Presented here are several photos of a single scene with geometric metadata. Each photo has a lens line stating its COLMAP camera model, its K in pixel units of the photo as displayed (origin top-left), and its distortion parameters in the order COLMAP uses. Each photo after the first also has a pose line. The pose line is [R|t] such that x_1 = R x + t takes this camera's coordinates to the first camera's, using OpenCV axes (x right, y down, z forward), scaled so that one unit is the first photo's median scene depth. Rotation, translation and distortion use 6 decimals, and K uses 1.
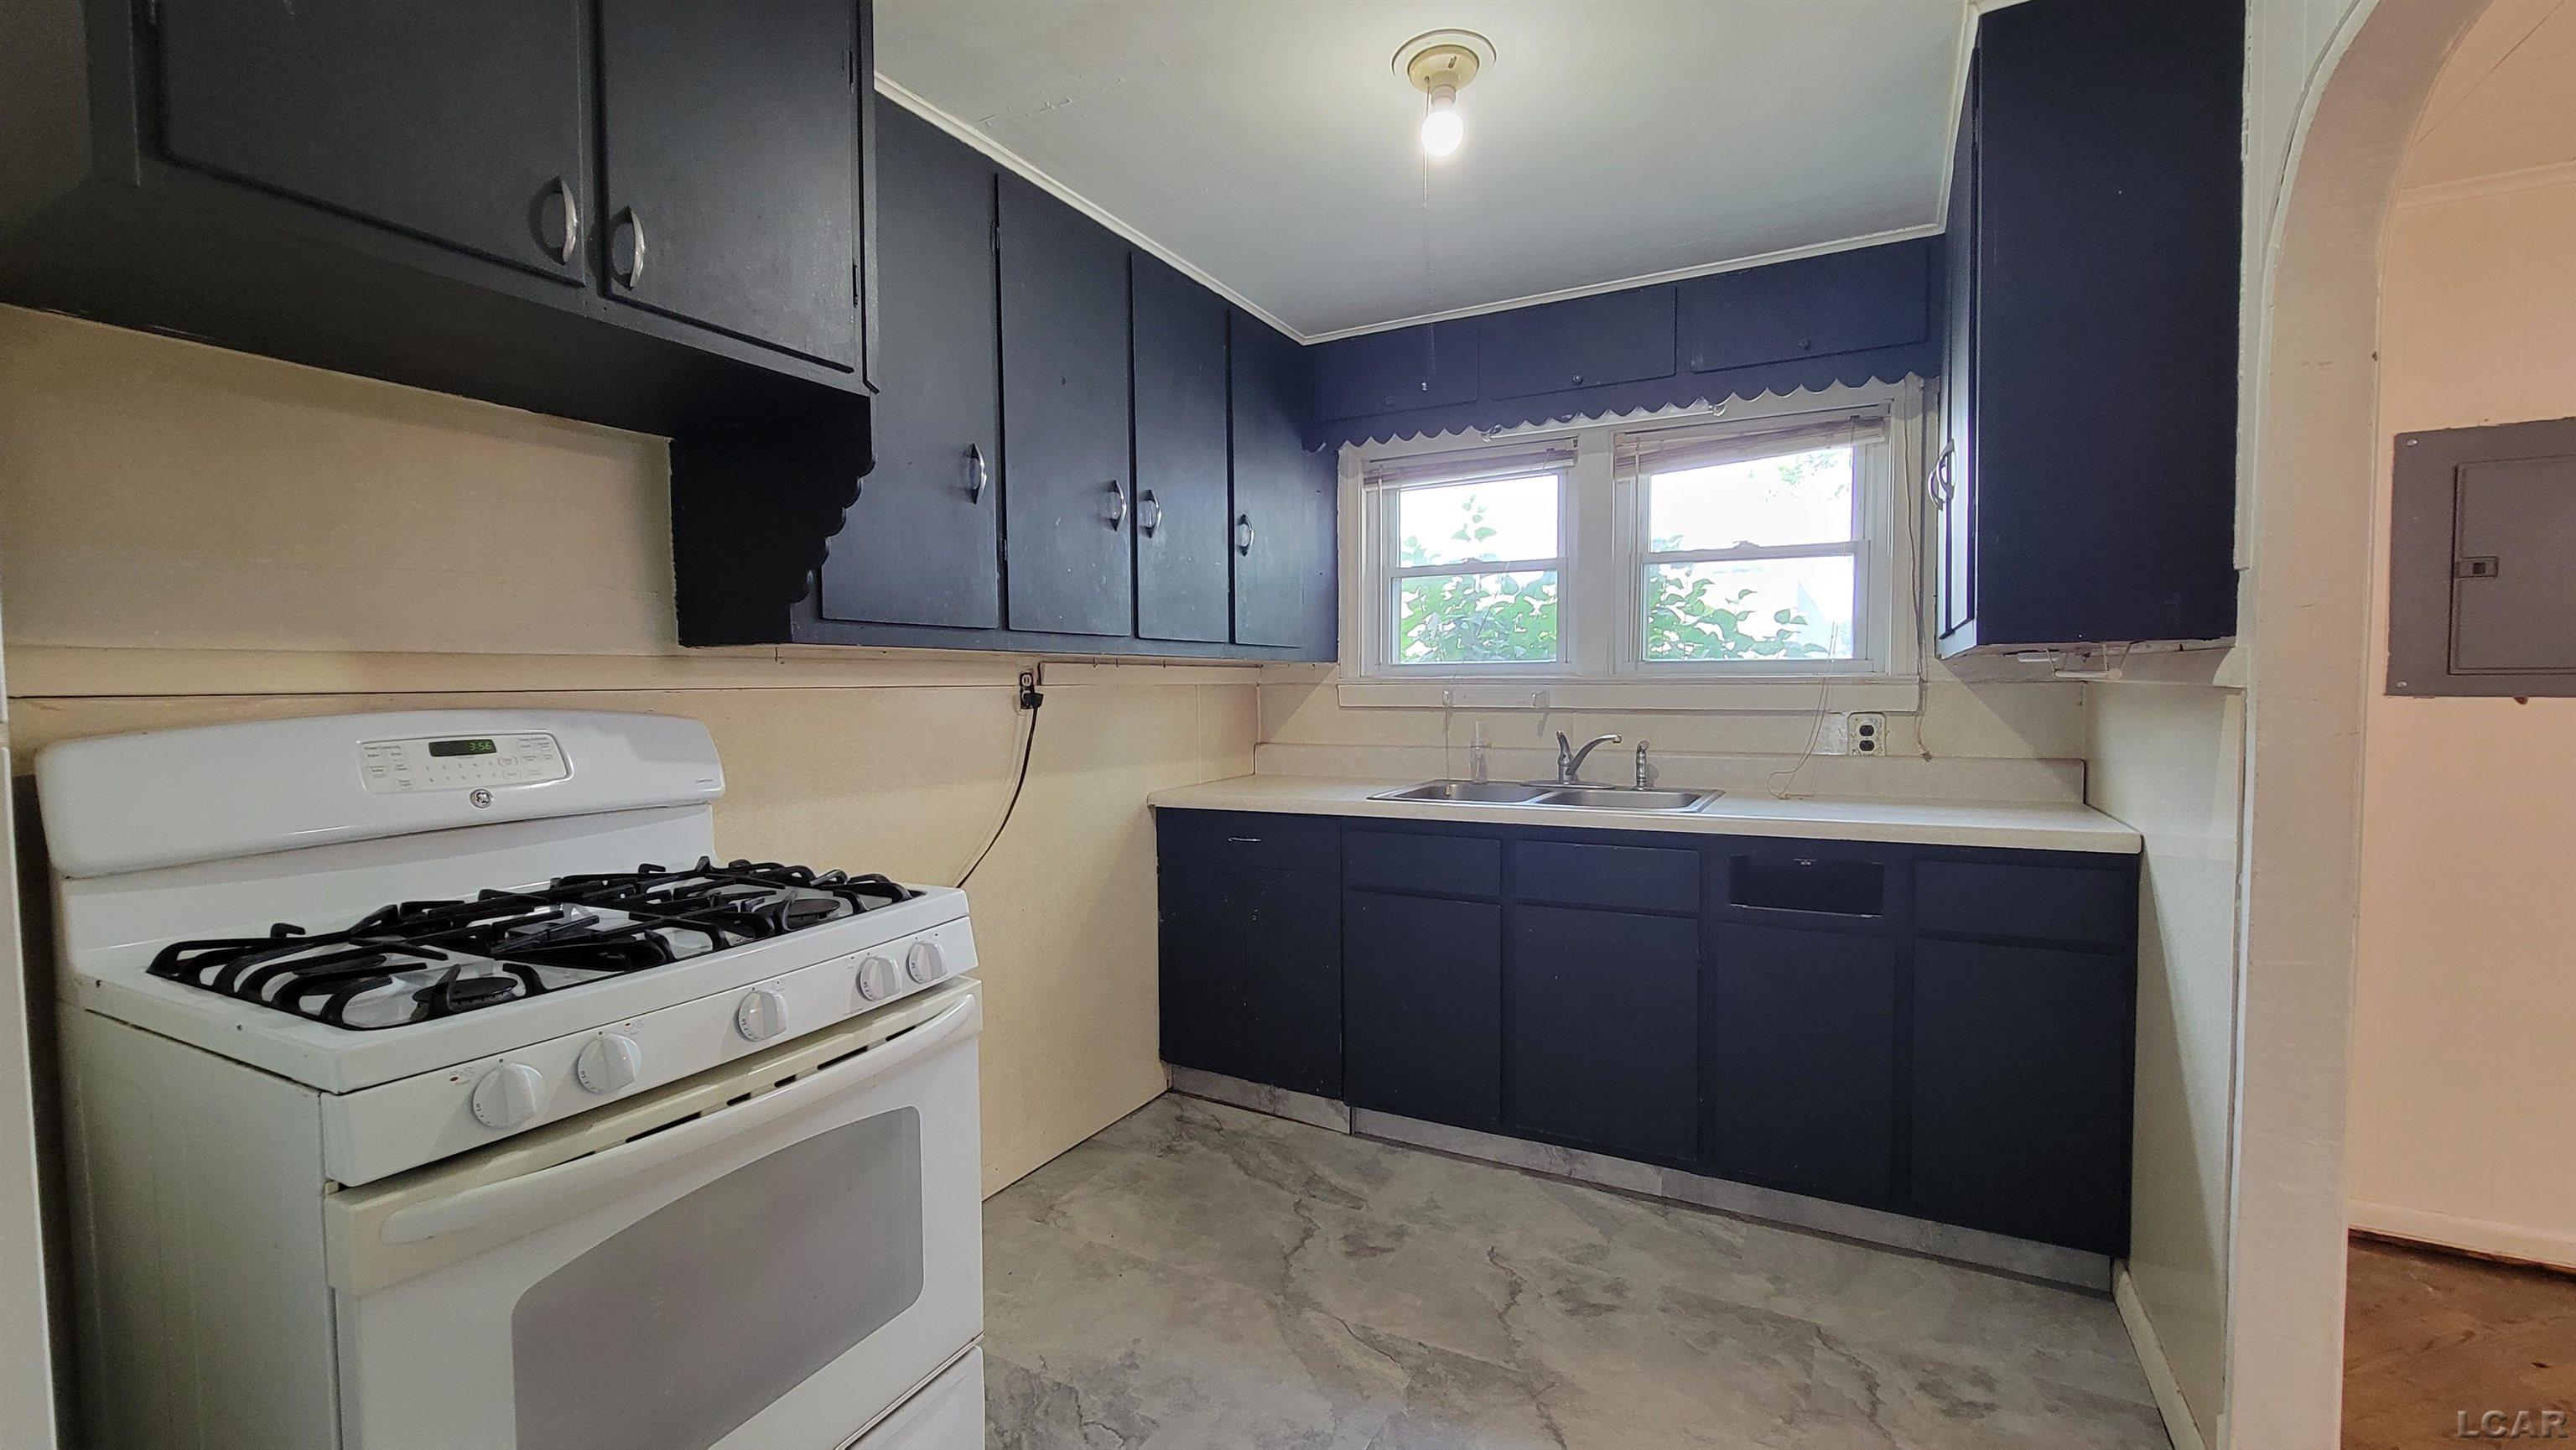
lens RADIAL K [[1051.4, 0, 1288.0], [0, 1051.4, 725.0], [0, 0, 1]] dist [0.020397, -0.000150]
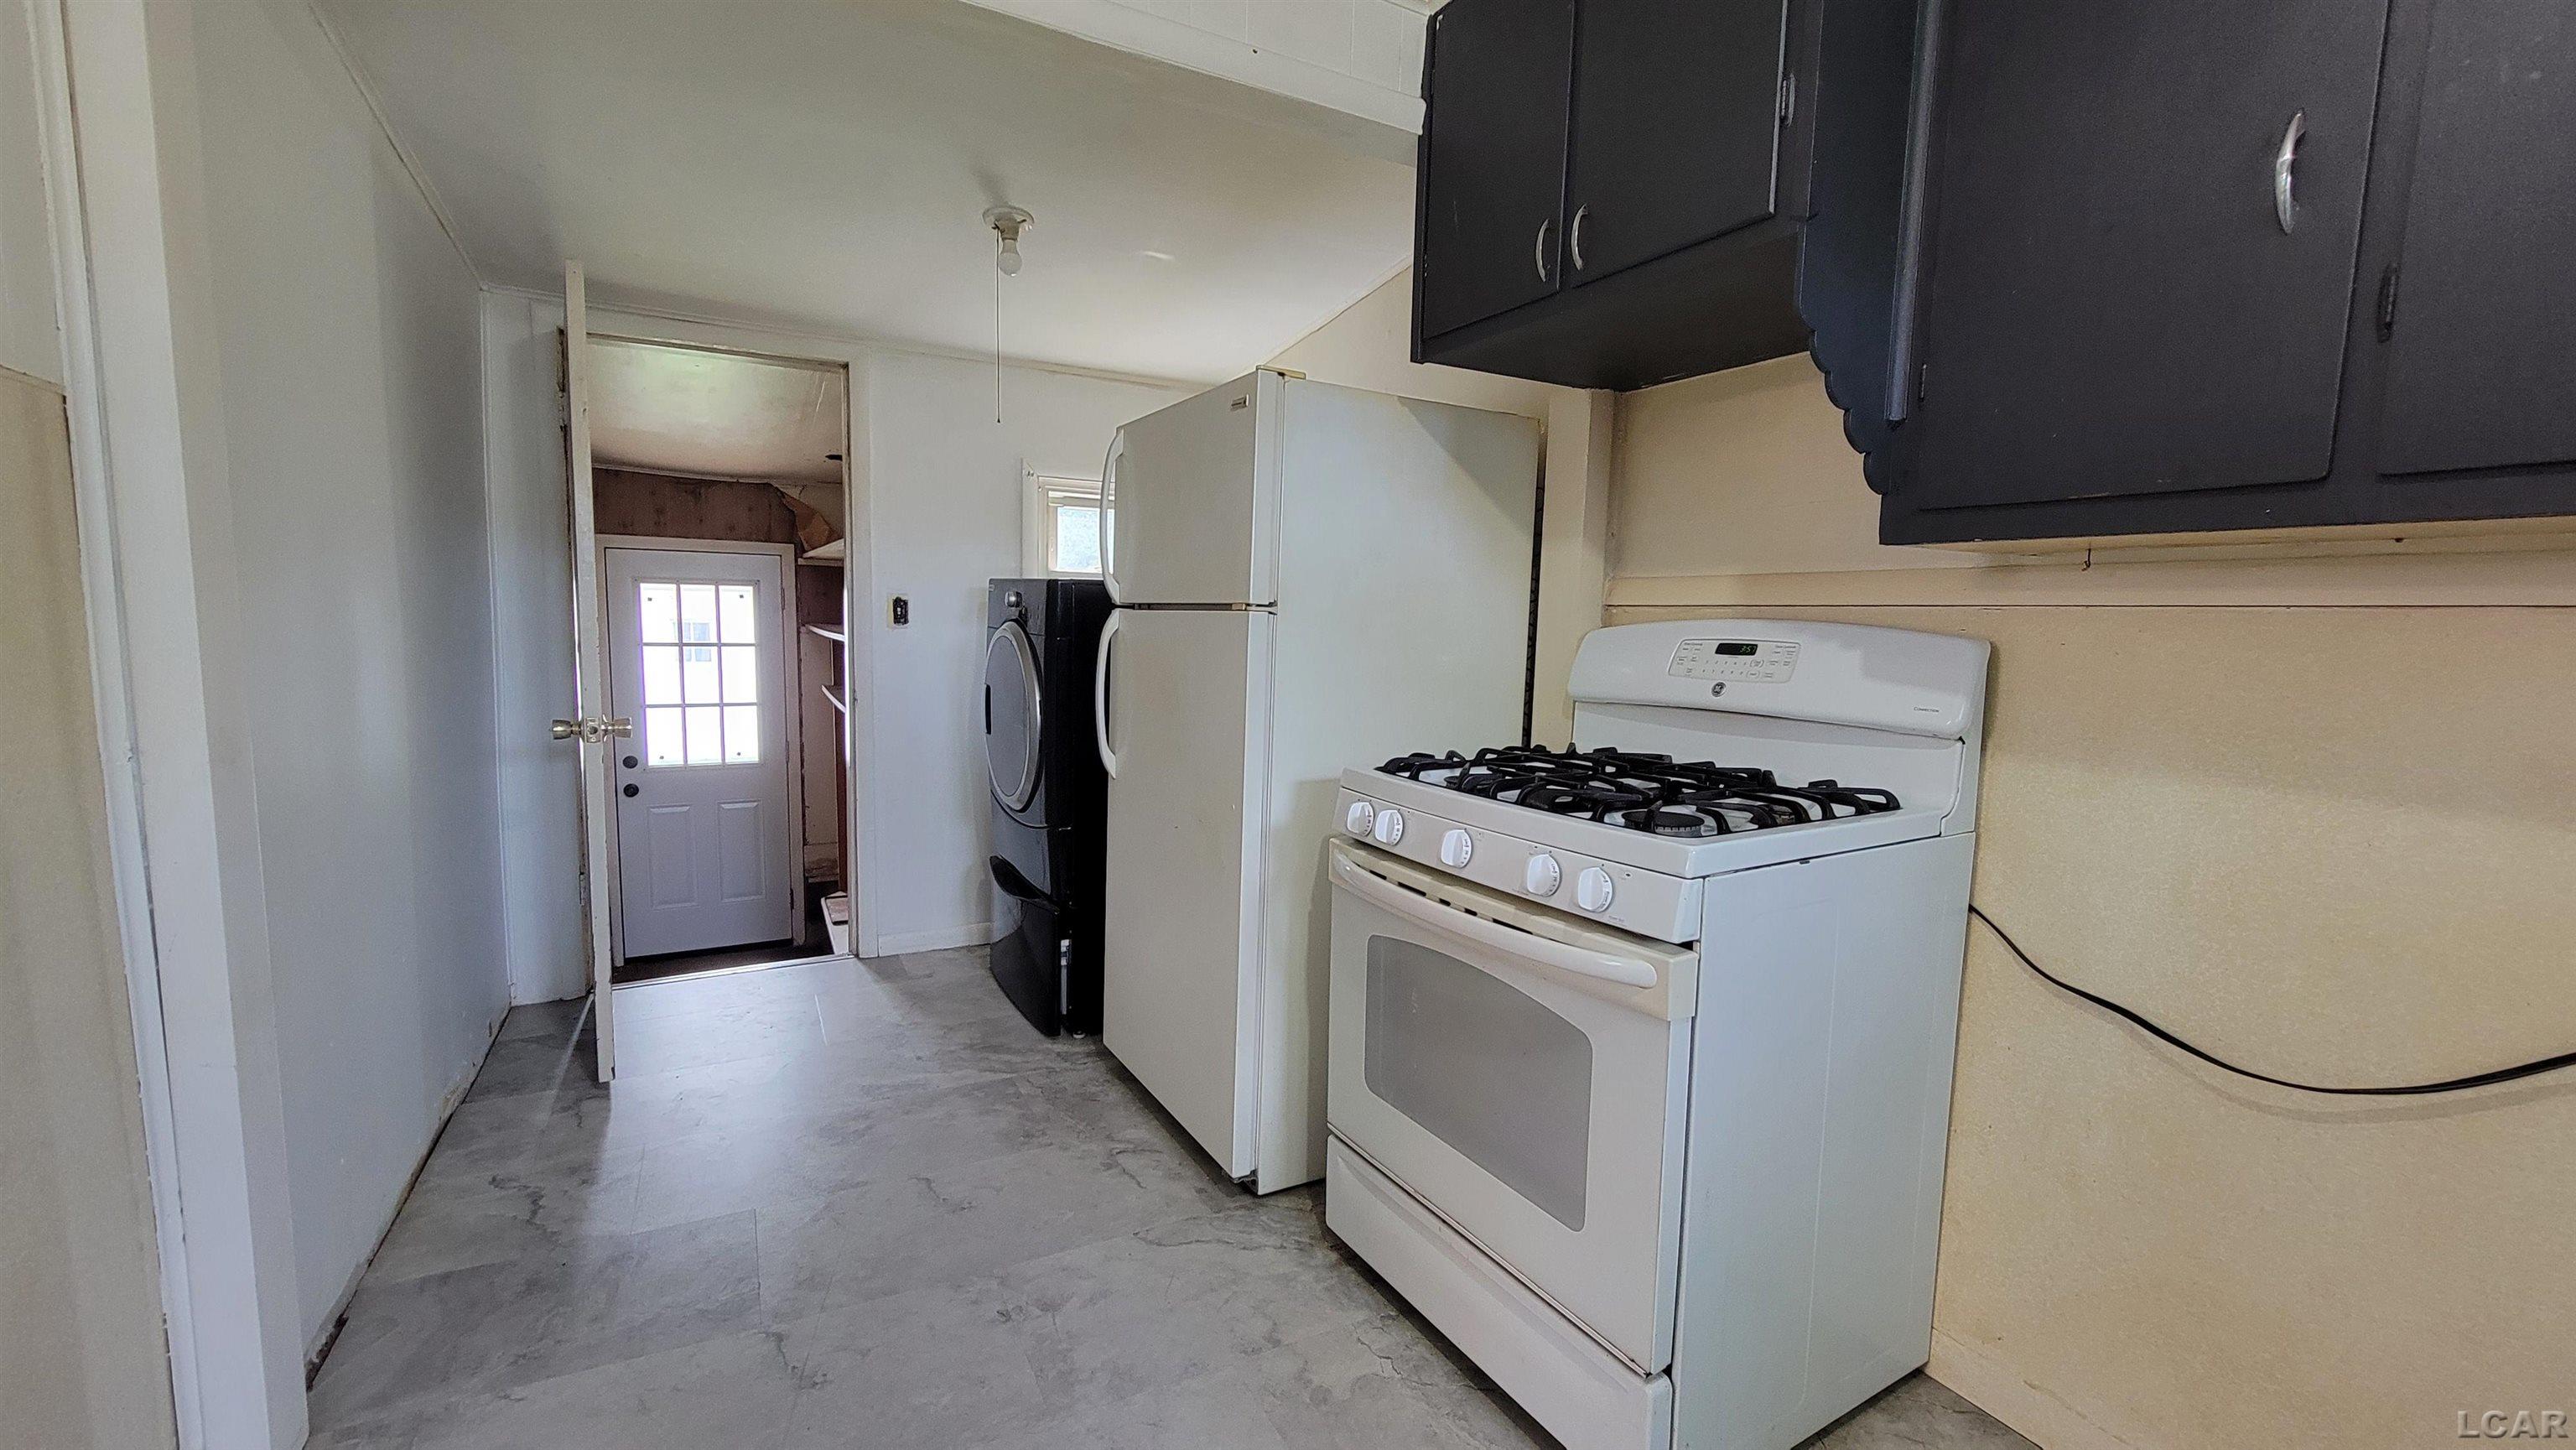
lens RADIAL K [[1034.5, 0, 1288.0], [0, 1034.5, 725.0], [0, 0, 1]] dist [-0.002083, -0.000709]
pose [[-0.527655, 0.082917, -0.845402, 0.336878], [-0.053375, 0.990022, 0.130415, -0.012999], [0.847780, 0.113937, -0.517964, 0.751876]]
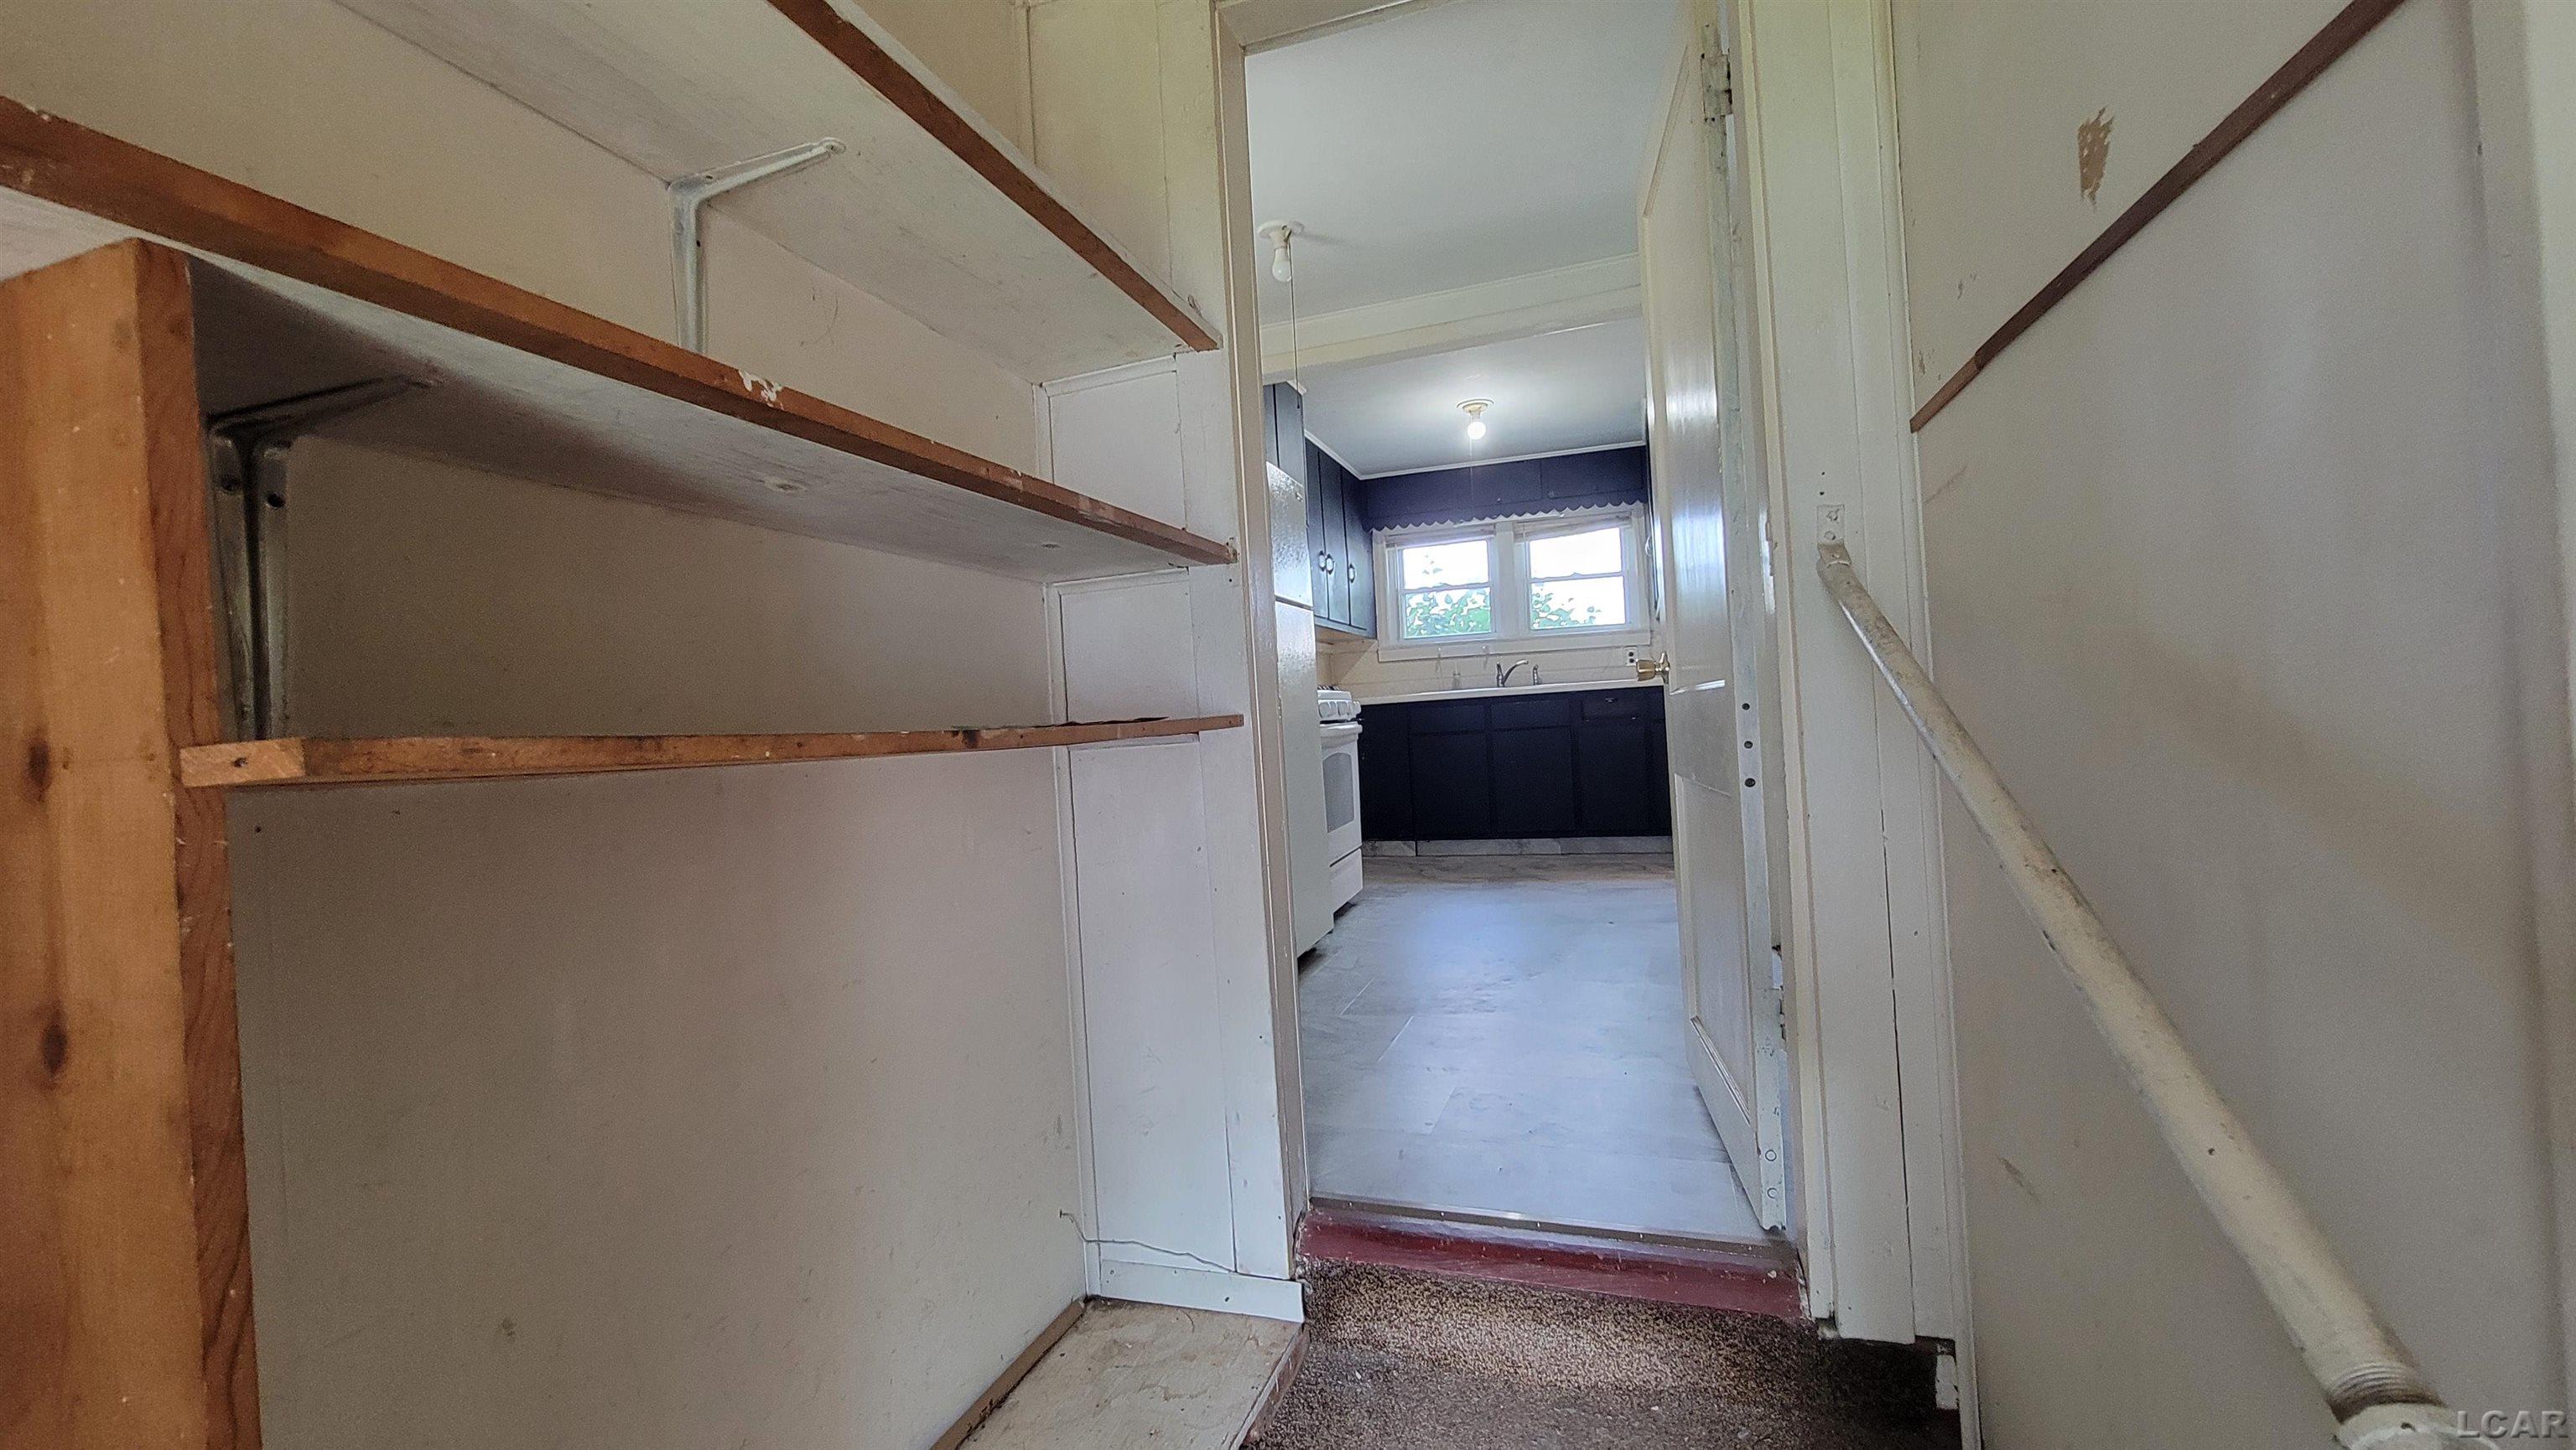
lens RADIAL K [[1034.5, 0, 1288.0], [0, 1034.5, 725.0], [0, 0, 1]] dist [-0.002083, -0.000709]
pose [[0.984561, -0.046814, 0.168668, -0.522749], [0.052795, 0.998119, -0.031148, 0.176284], [-0.166893, 0.039572, 0.985181, -0.987682]]
